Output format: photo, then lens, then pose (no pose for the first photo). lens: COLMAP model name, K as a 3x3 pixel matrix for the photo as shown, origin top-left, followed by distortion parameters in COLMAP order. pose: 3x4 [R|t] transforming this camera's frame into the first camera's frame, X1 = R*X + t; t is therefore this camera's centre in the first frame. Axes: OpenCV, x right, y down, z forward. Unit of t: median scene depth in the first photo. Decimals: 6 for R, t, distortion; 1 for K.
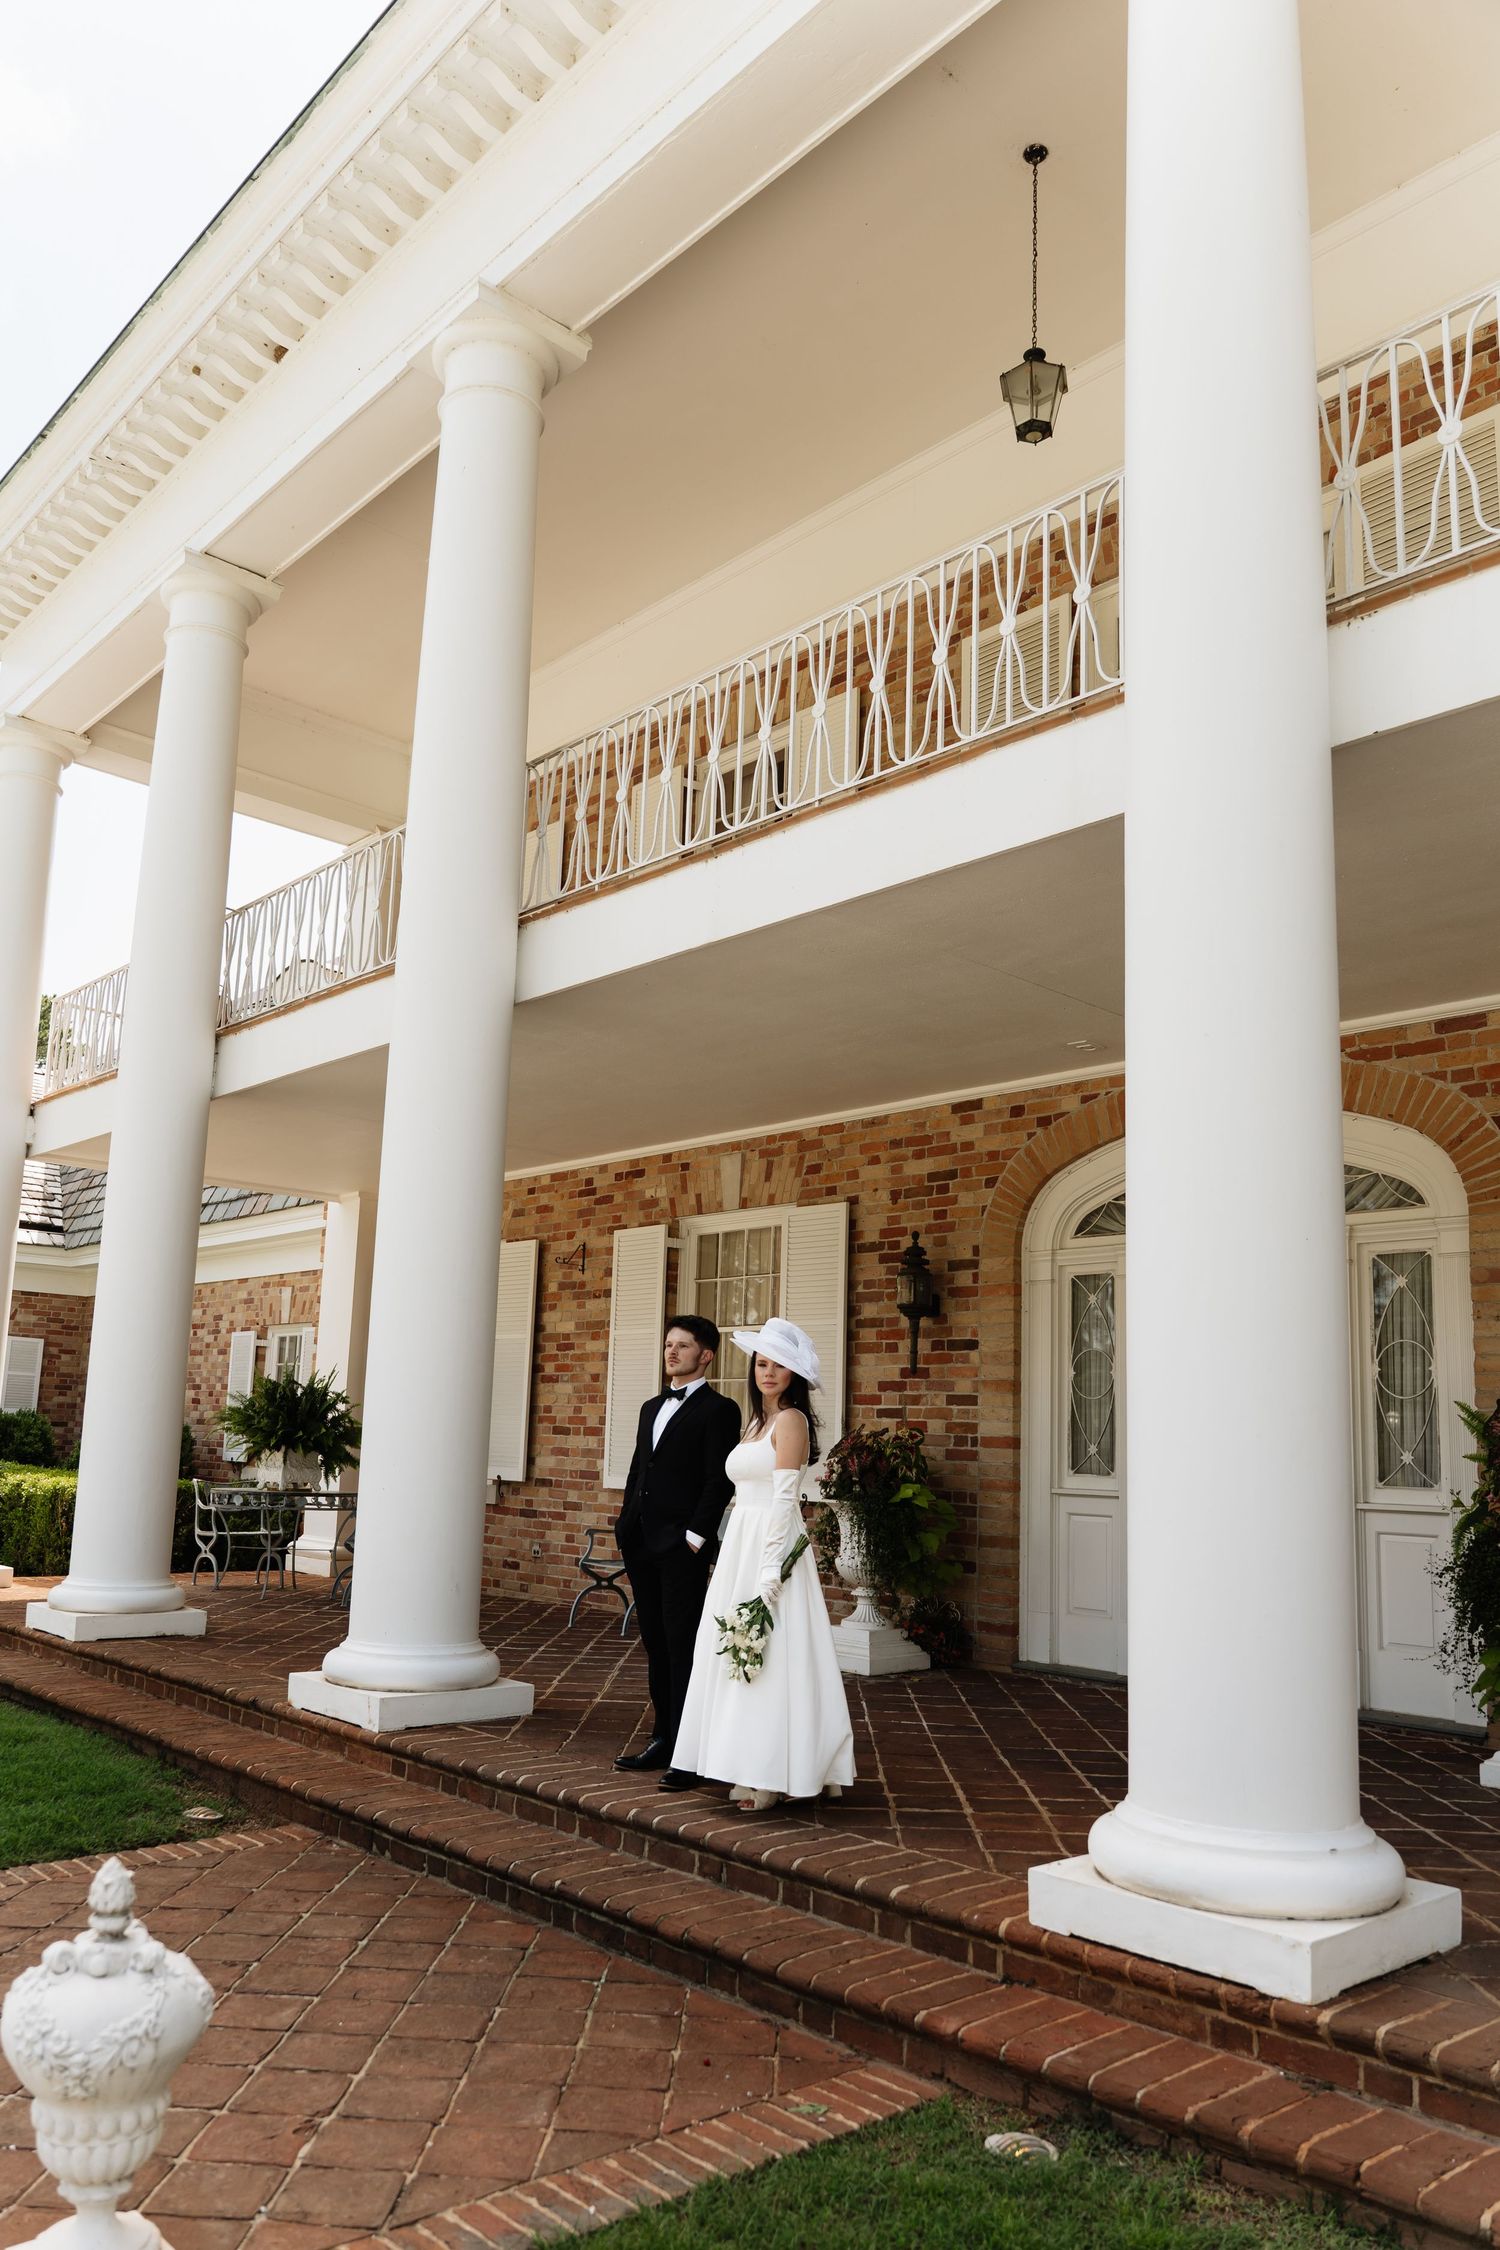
lens RADIAL K [[1531.7, 0, 751.4], [0, 1531.7, 1125.8], [0, 0, 1]] dist [-0.002912, -0.008742]
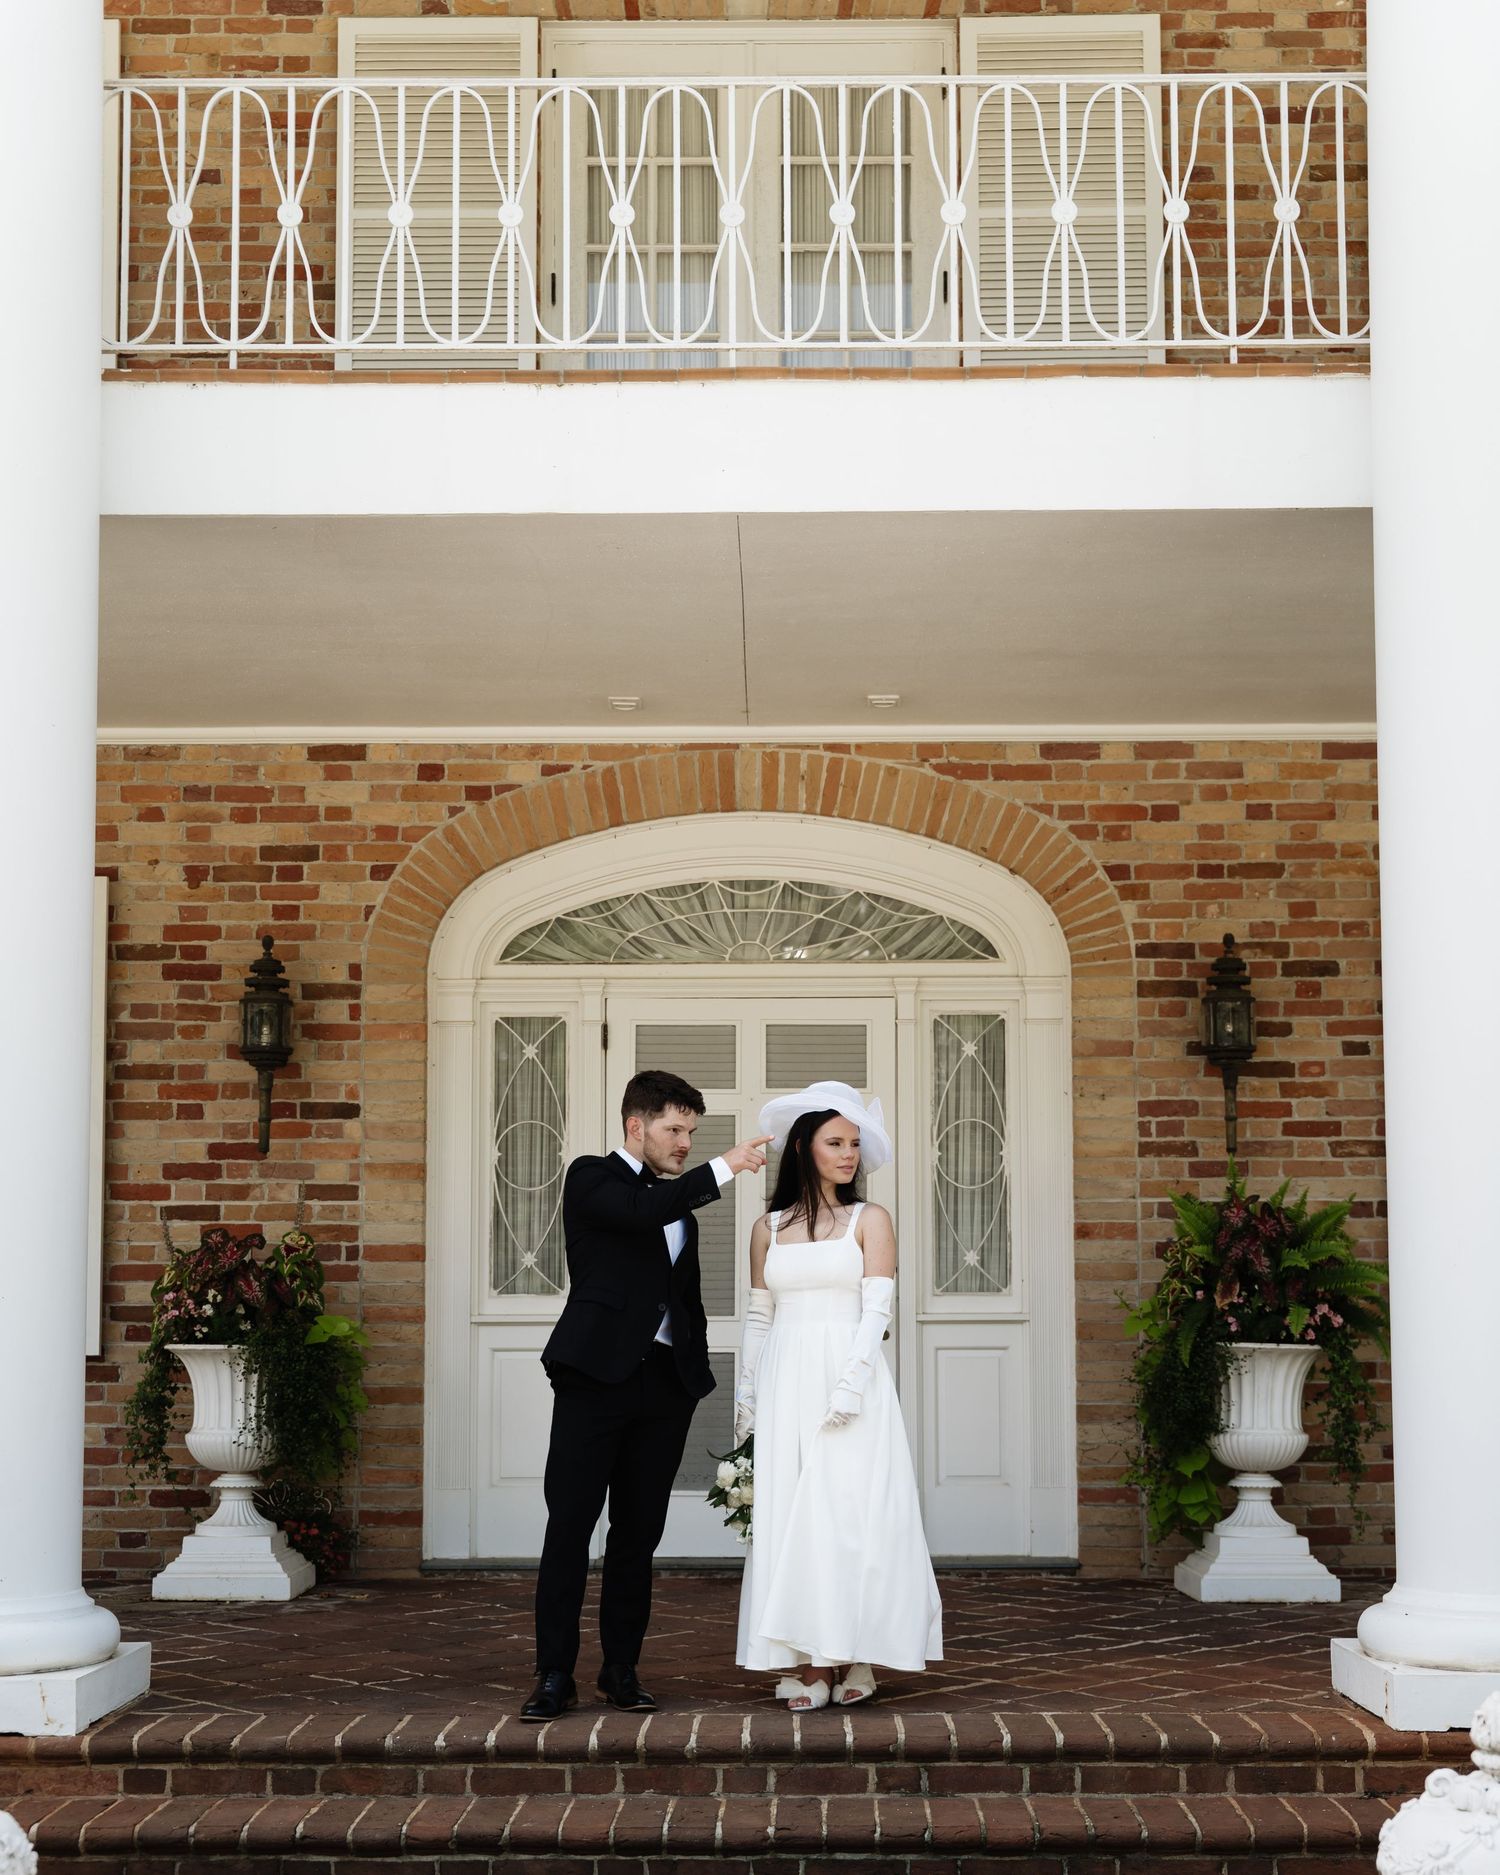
lens RADIAL K [[2566.4, 0, 749.7], [0, 2566.4, 940.1], [0, 0, 1]] dist [0.000635, 0.000000]
pose [[0.702161, 0.069186, 0.708649, -0.544143], [-0.122136, 0.992220, 0.024147, 0.020225], [-0.701465, -0.103507, 0.705148, 0.091171]]
